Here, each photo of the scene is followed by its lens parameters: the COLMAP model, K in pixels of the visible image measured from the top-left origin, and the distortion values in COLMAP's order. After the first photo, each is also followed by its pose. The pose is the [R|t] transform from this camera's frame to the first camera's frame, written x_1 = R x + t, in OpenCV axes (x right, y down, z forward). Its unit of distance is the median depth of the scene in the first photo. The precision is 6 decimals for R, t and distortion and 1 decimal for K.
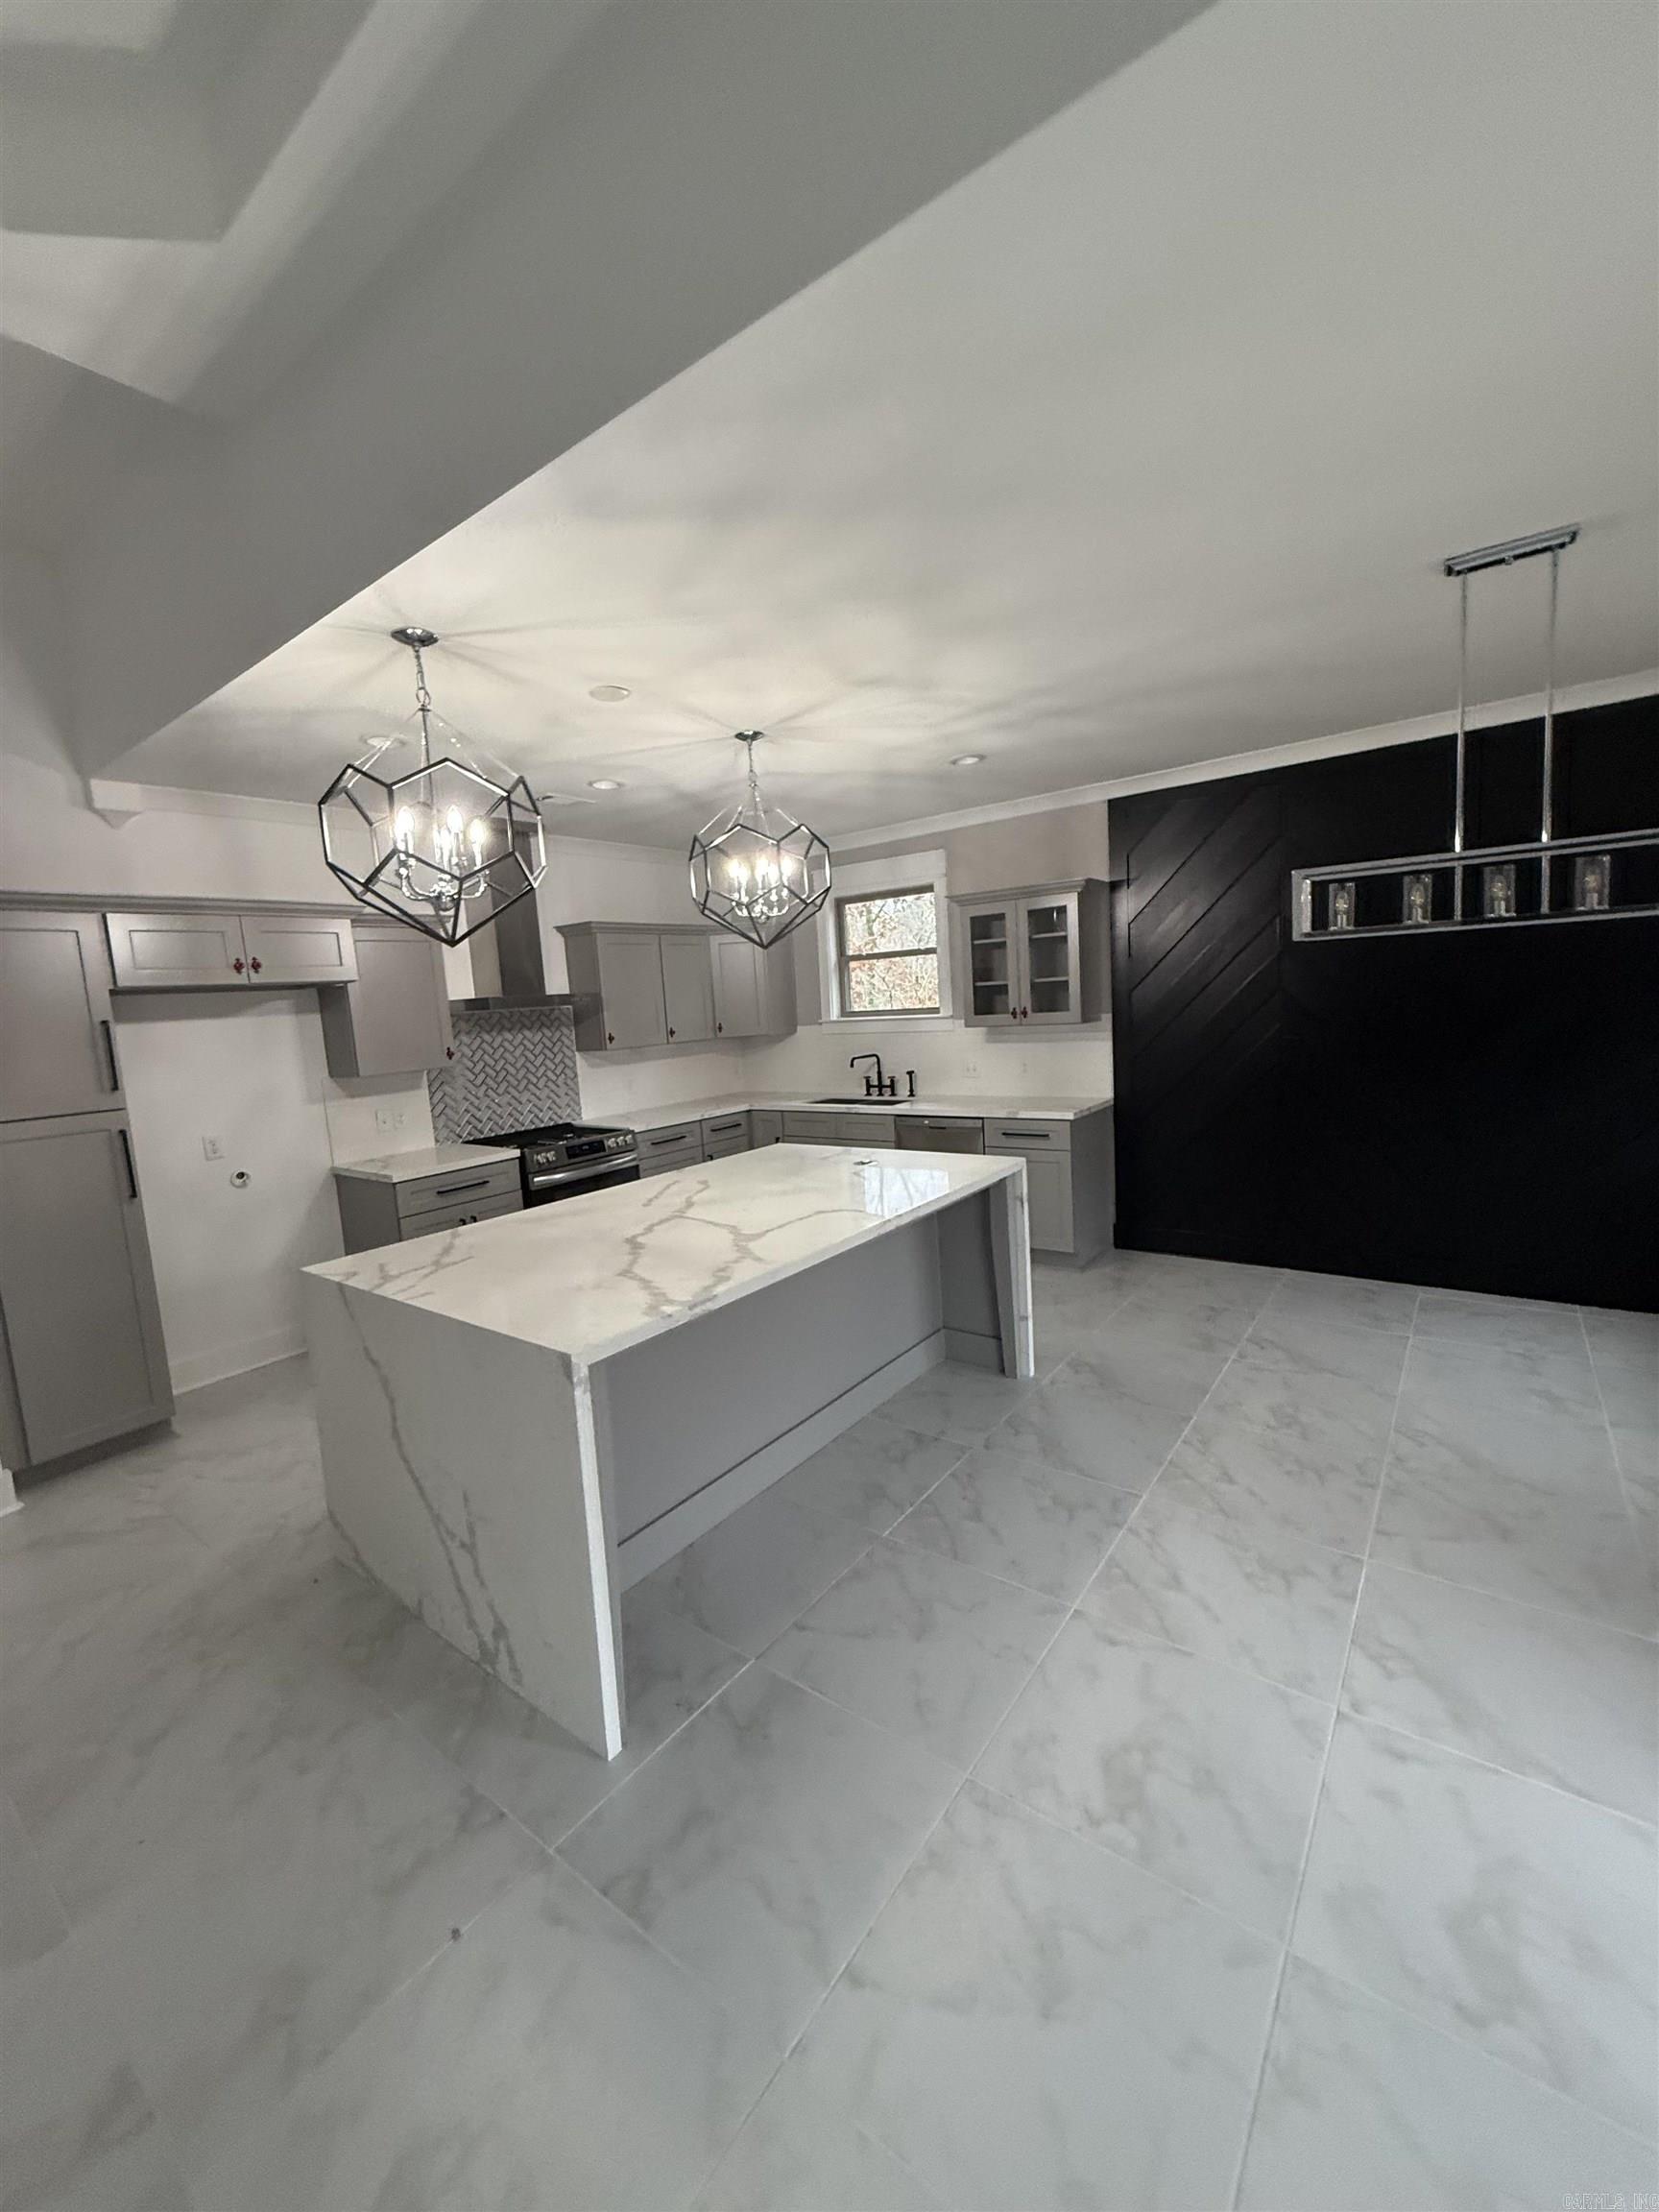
lens RADIAL K [[877.1, 0, 830.6], [0, 877.1, 1103.3], [0, 0, 1]] dist [0.000815, 0.000280]
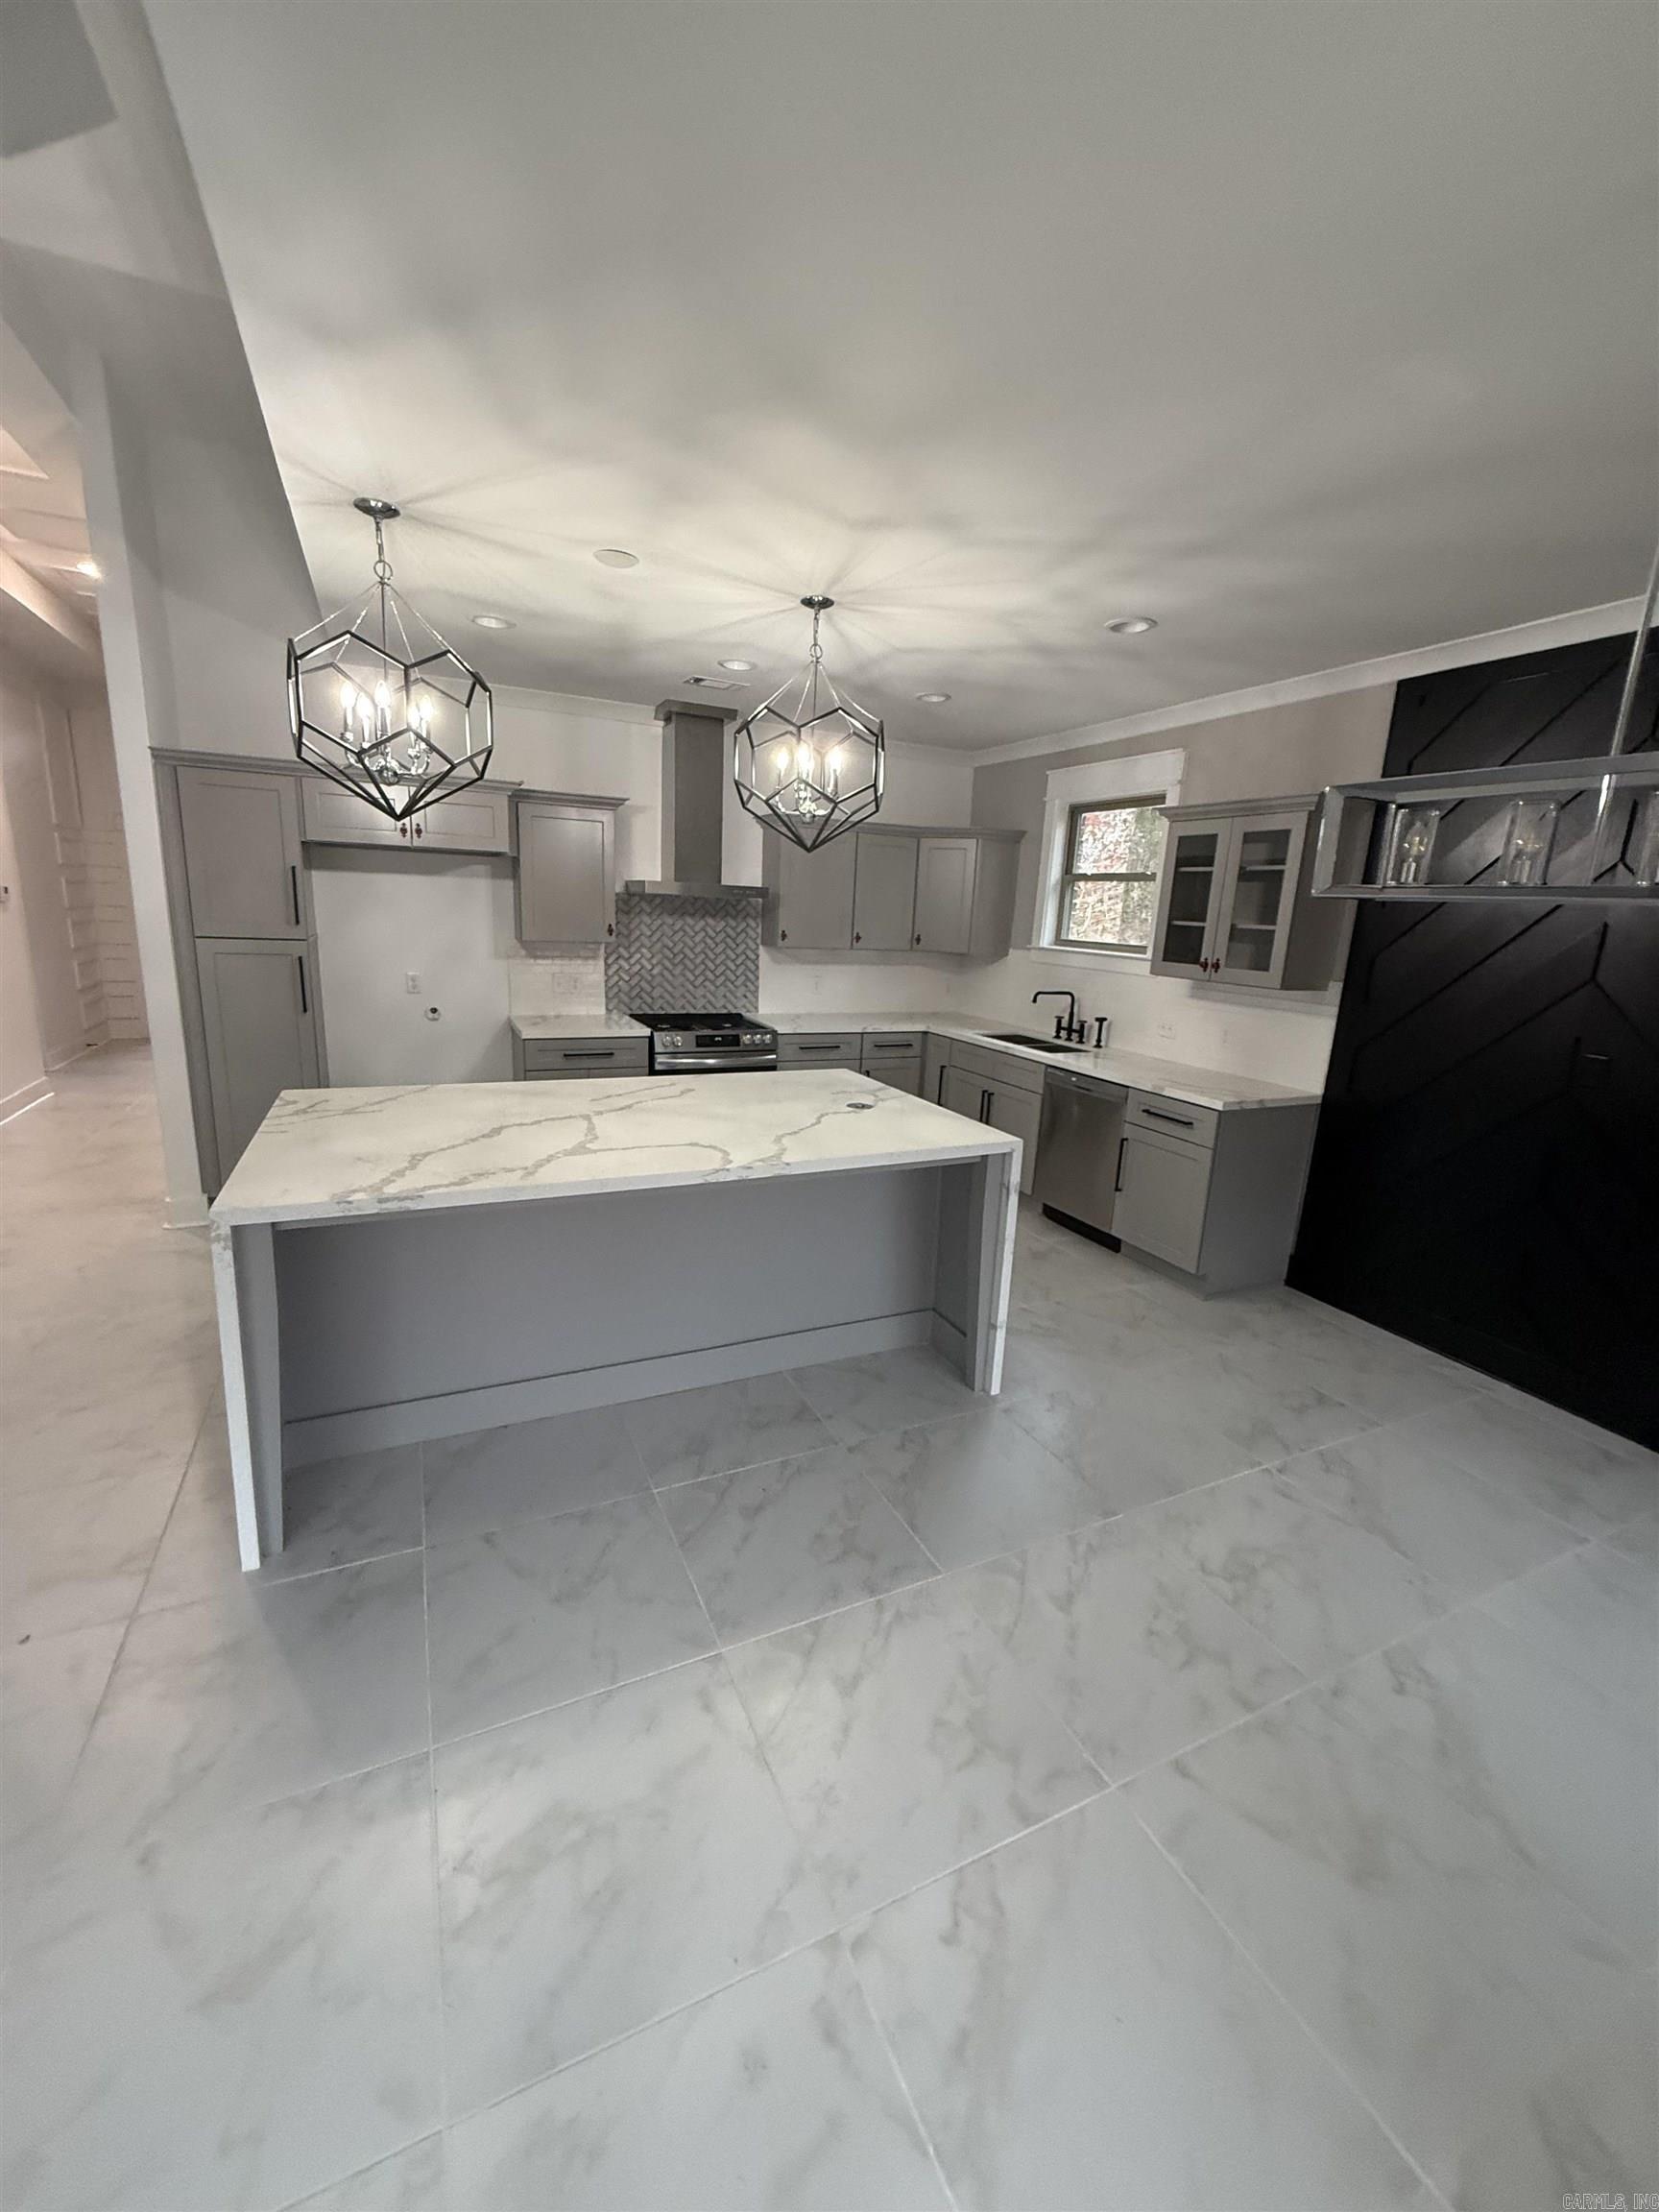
lens RADIAL K [[876.2, 0, 831.3], [0, 876.2, 1103.7], [0, 0, 1]] dist [-0.001357, 0.000050]
pose [[0.879467, 0.203355, -0.430331, 0.308015], [-0.157602, 0.977549, 0.139855, -0.041612], [0.449110, -0.055177, 0.891771, 0.153361]]
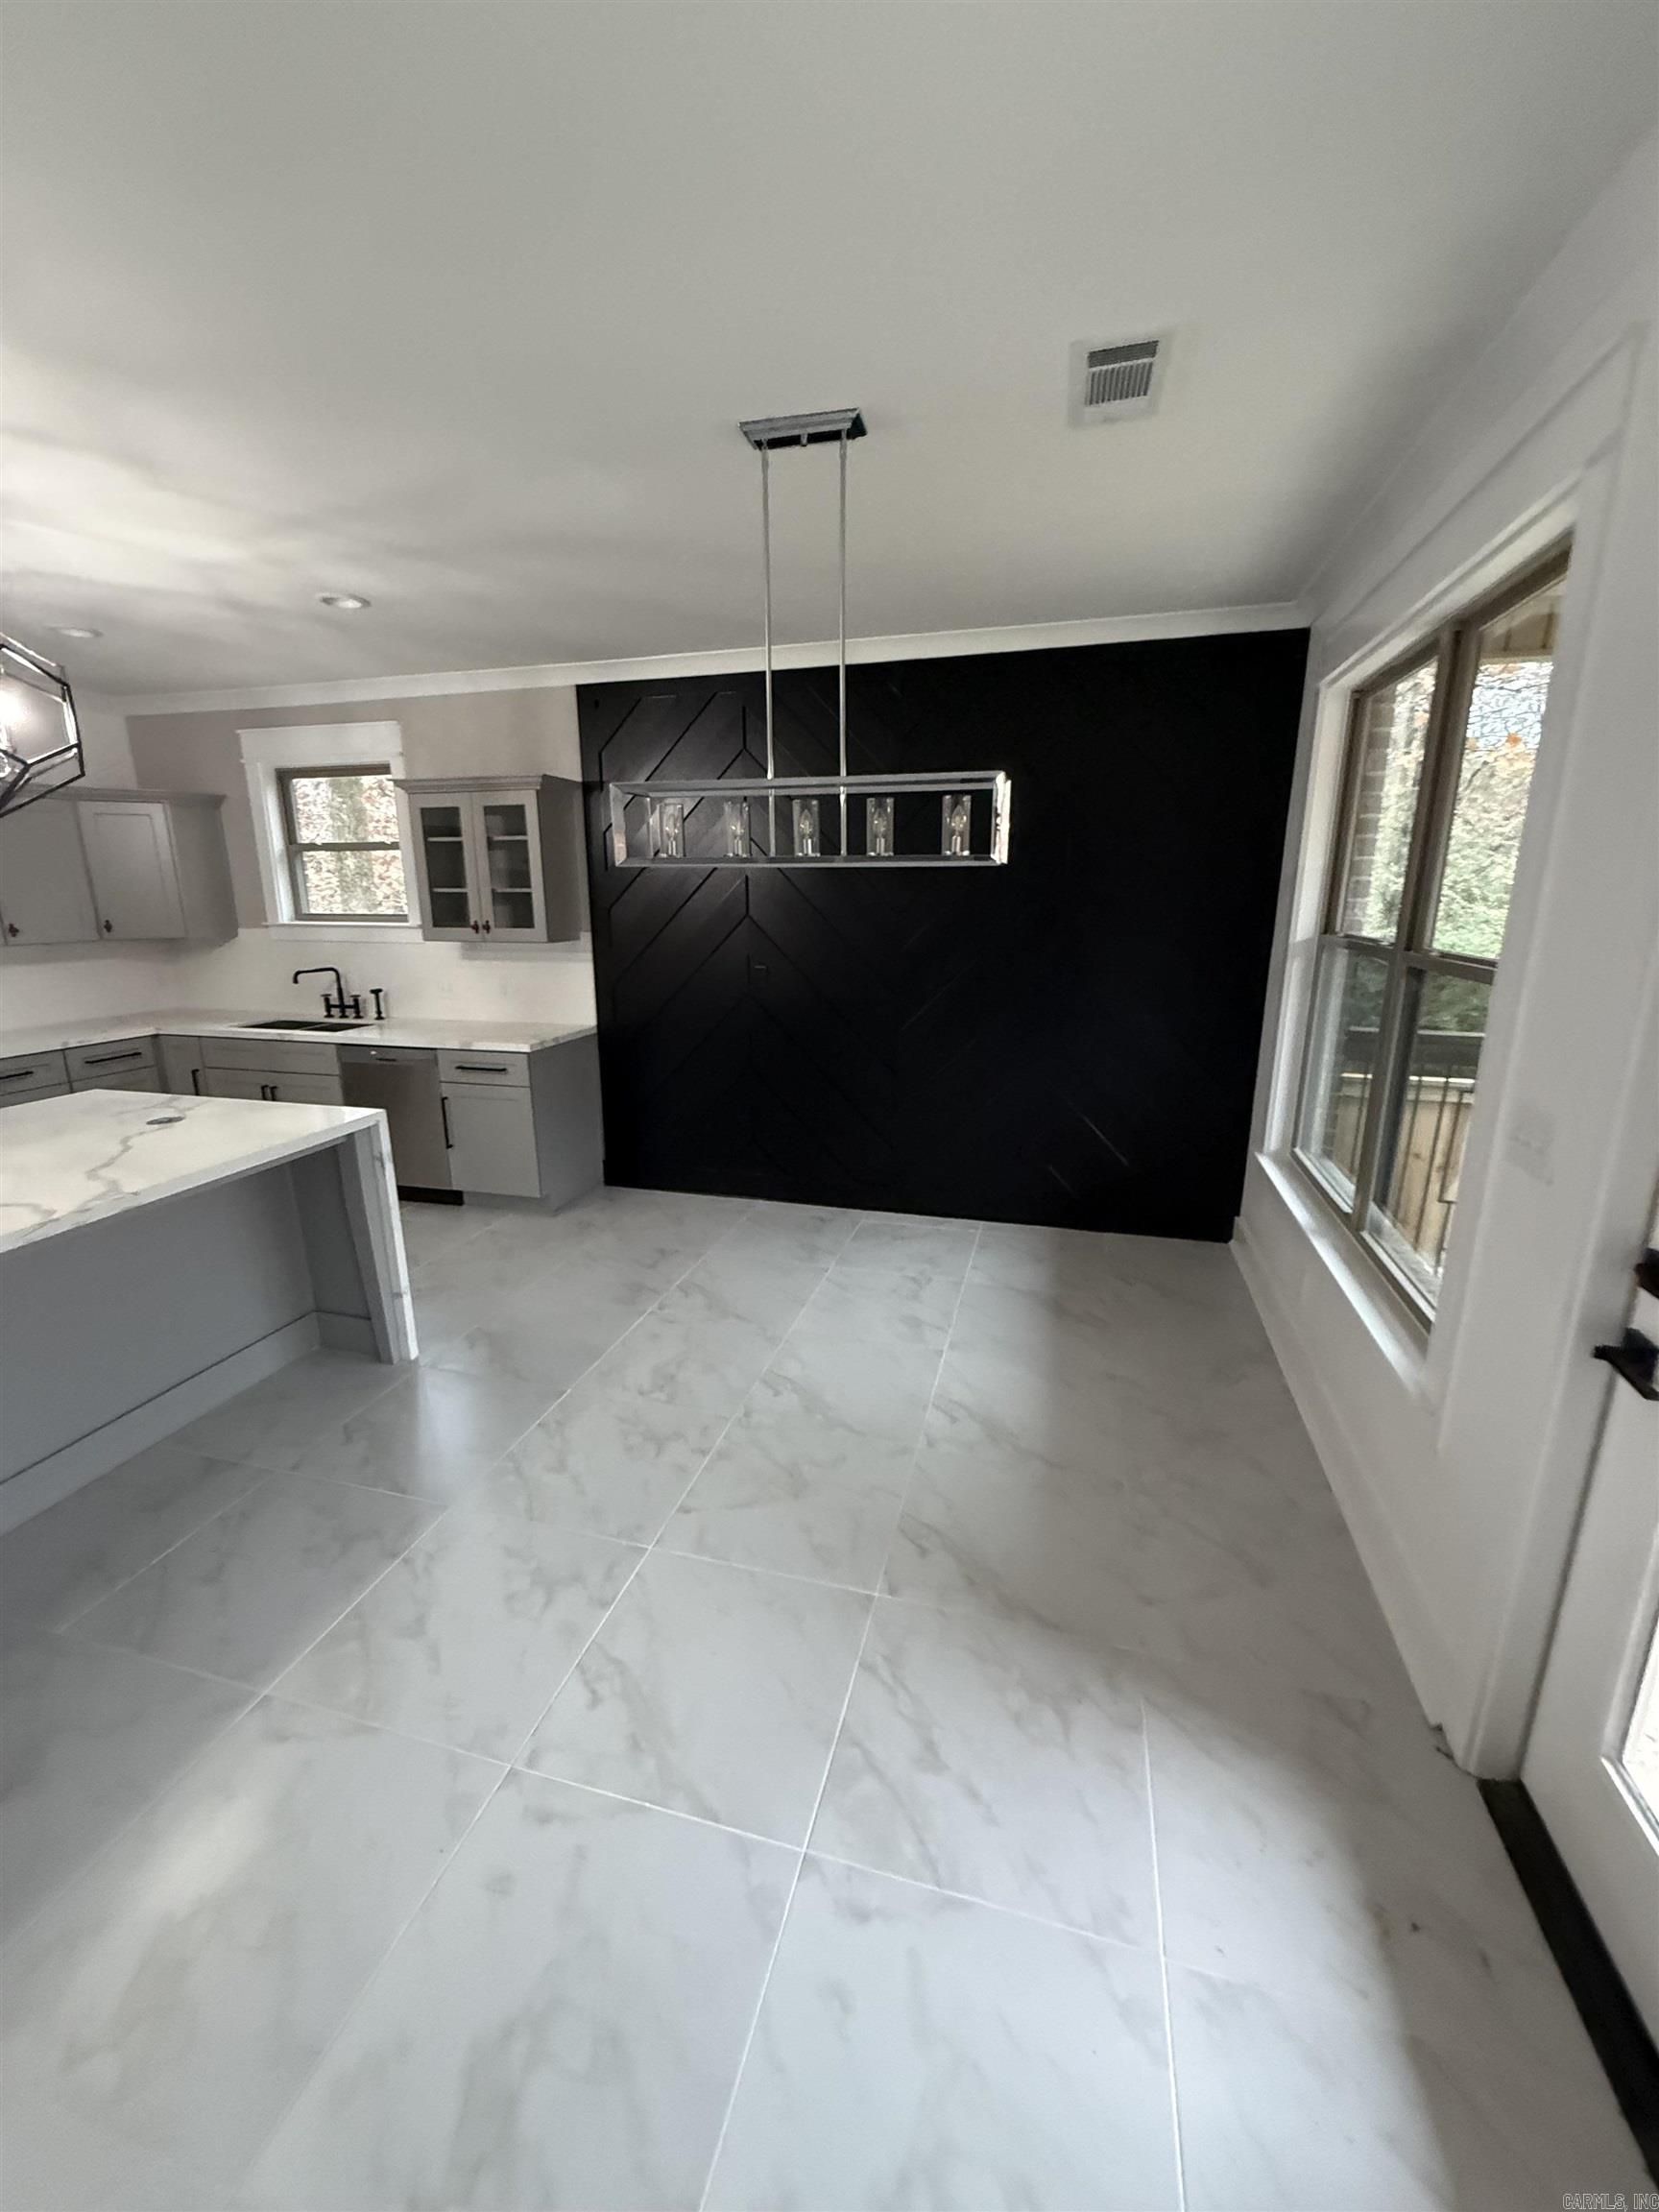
lens RADIAL K [[875.0, 0, 831.1], [0, 875.0, 1102.7], [0, 0, 1]] dist [-0.000238, -0.000232]
pose [[0.929035, -0.027216, 0.368990, 0.233890], [-0.012217, 0.994491, 0.104112, -0.026909], [-0.369791, -0.101231, 0.923584, 0.058546]]
